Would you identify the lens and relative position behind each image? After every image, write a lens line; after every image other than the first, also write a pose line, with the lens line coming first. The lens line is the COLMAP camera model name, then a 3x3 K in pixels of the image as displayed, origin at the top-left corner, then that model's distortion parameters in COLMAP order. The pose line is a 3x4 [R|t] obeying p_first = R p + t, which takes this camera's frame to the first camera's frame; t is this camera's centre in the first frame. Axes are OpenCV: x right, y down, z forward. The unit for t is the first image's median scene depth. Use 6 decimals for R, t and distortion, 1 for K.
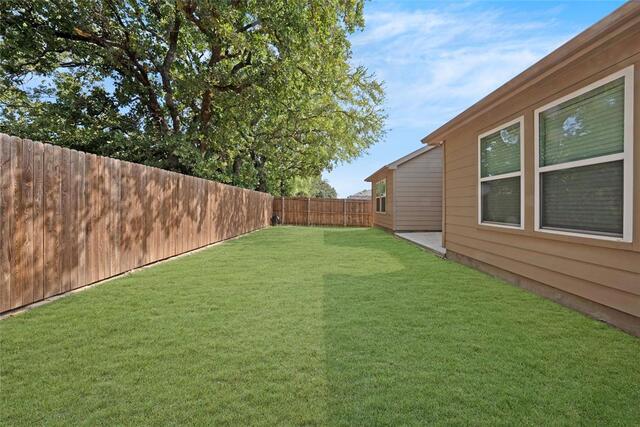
lens RADIAL K [[224.6, 0, 317.4], [0, 224.6, 203.5], [0, 0, 1]] dist [-0.000355, 0.000066]
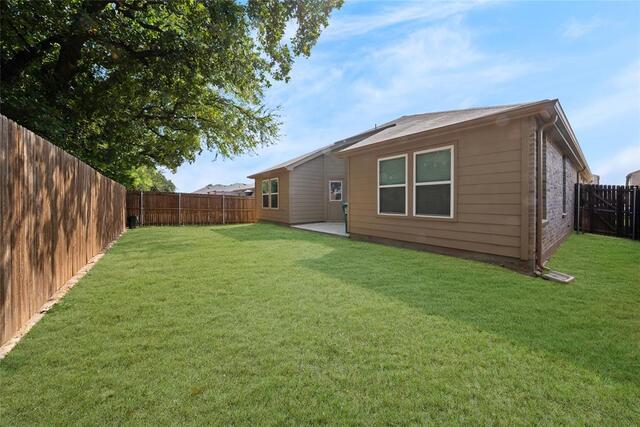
lens RADIAL K [[224.6, 0, 317.4], [0, 224.6, 203.5], [0, 0, 1]] dist [-0.000355, 0.000066]
pose [[0.782569, -0.005754, 0.622538, -0.528243], [-0.006169, 0.999837, 0.016997, -0.007914], [-0.622534, -0.017141, 0.782405, 0.008933]]
